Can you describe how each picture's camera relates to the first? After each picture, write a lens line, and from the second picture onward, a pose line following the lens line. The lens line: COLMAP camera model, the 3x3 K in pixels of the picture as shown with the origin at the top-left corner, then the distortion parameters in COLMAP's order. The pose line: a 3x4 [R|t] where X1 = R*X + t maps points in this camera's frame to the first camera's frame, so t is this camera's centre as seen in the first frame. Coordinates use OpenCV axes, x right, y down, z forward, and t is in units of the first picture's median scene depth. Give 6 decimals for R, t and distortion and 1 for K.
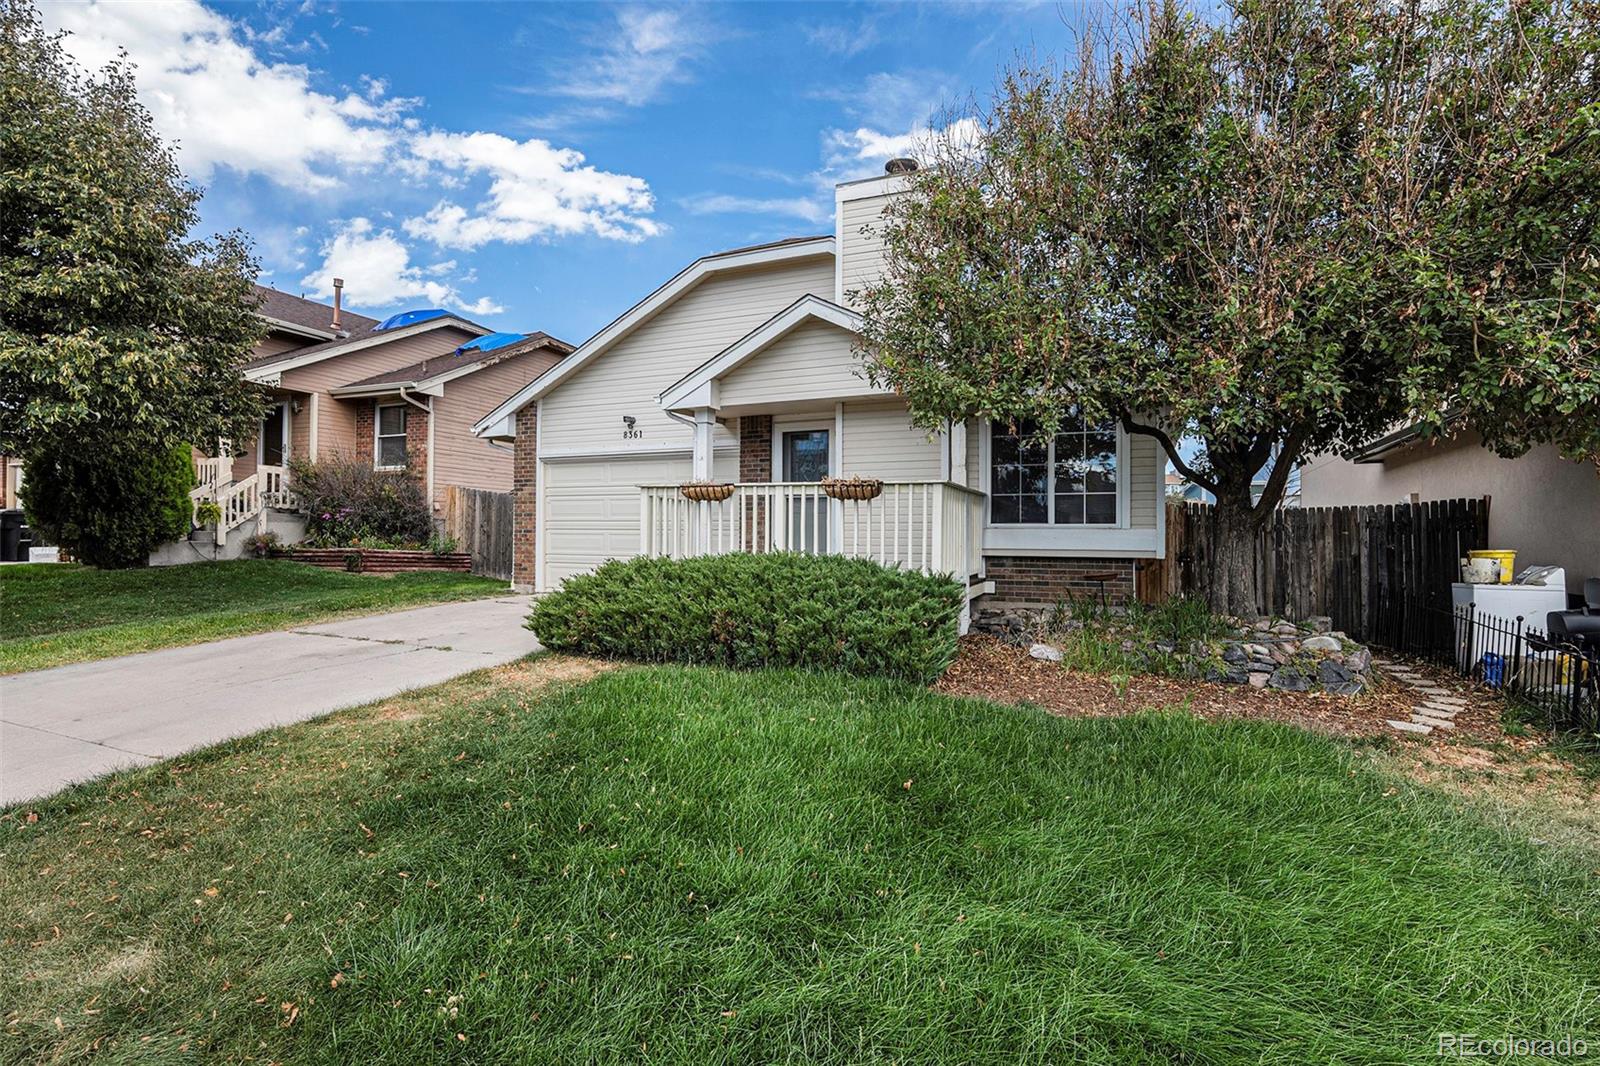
lens RADIAL K [[763.5, 0, 800.0], [0, 763.5, 556.5], [0, 0, 1]] dist [-0.001238, -0.000192]
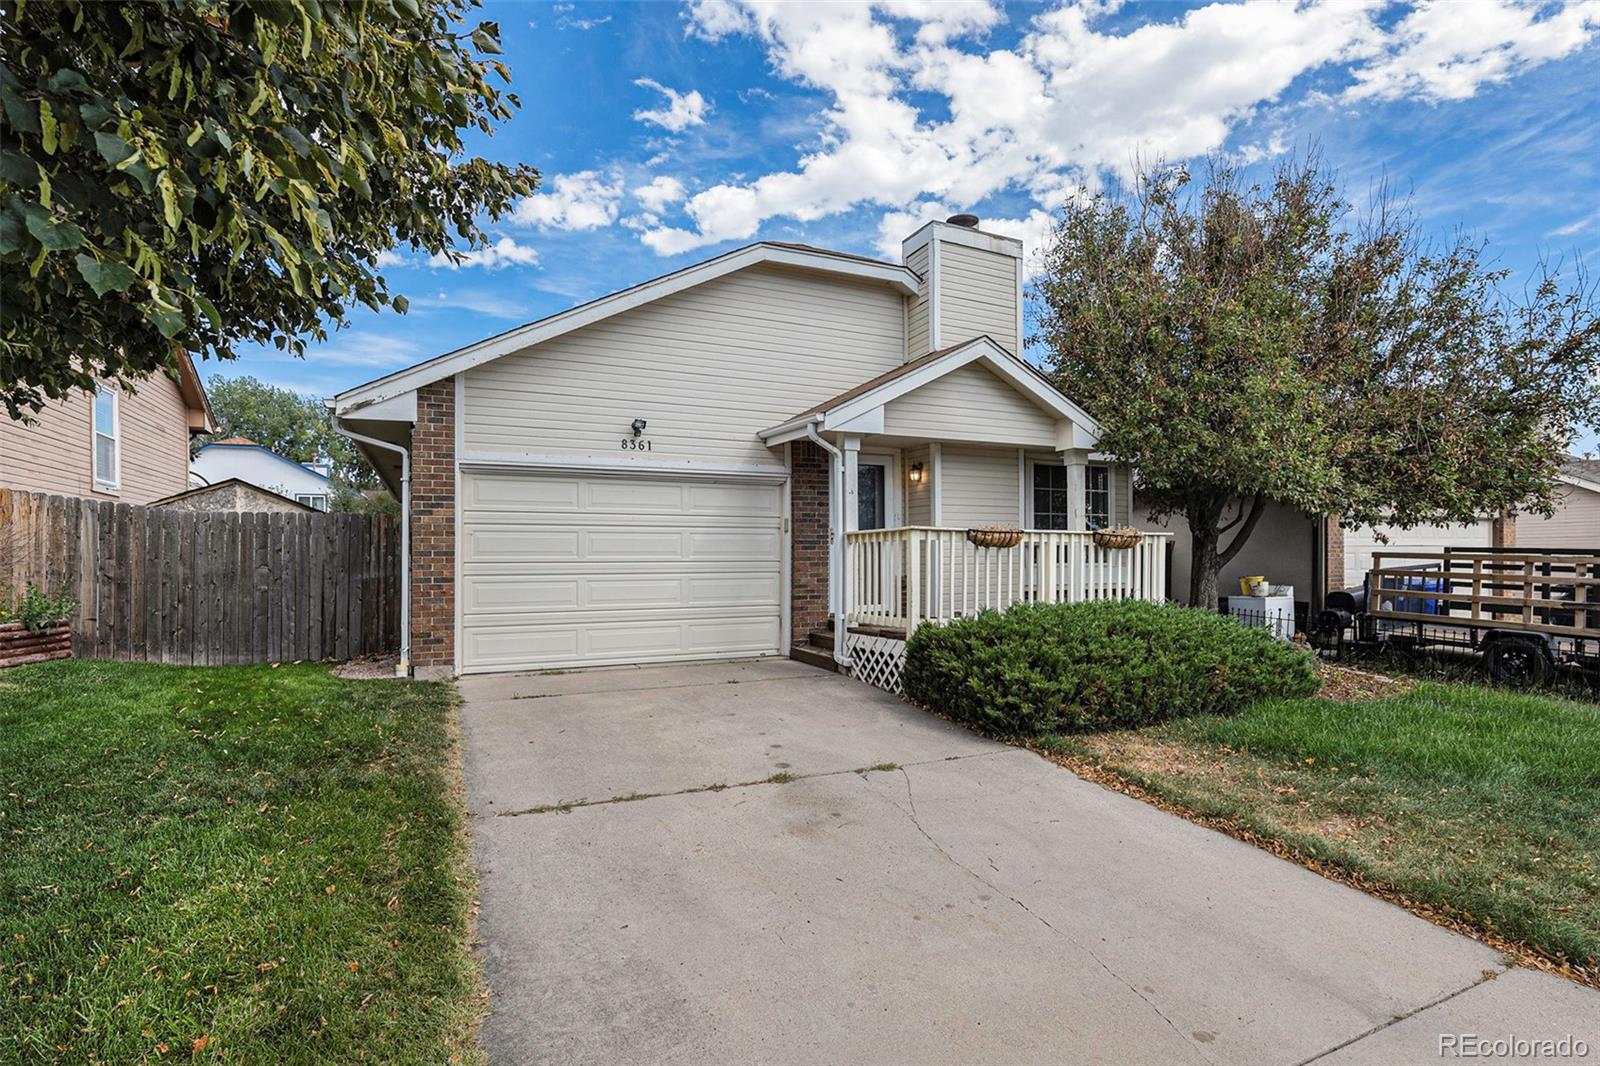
lens RADIAL K [[763.5, 0, 800.0], [0, 763.5, 556.5], [0, 0, 1]] dist [-0.001238, -0.000192]
pose [[0.690855, -0.002050, 0.722990, -0.640924], [0.023559, 0.999529, -0.019678, -0.035578], [-0.722609, 0.030627, 0.690578, 0.388907]]
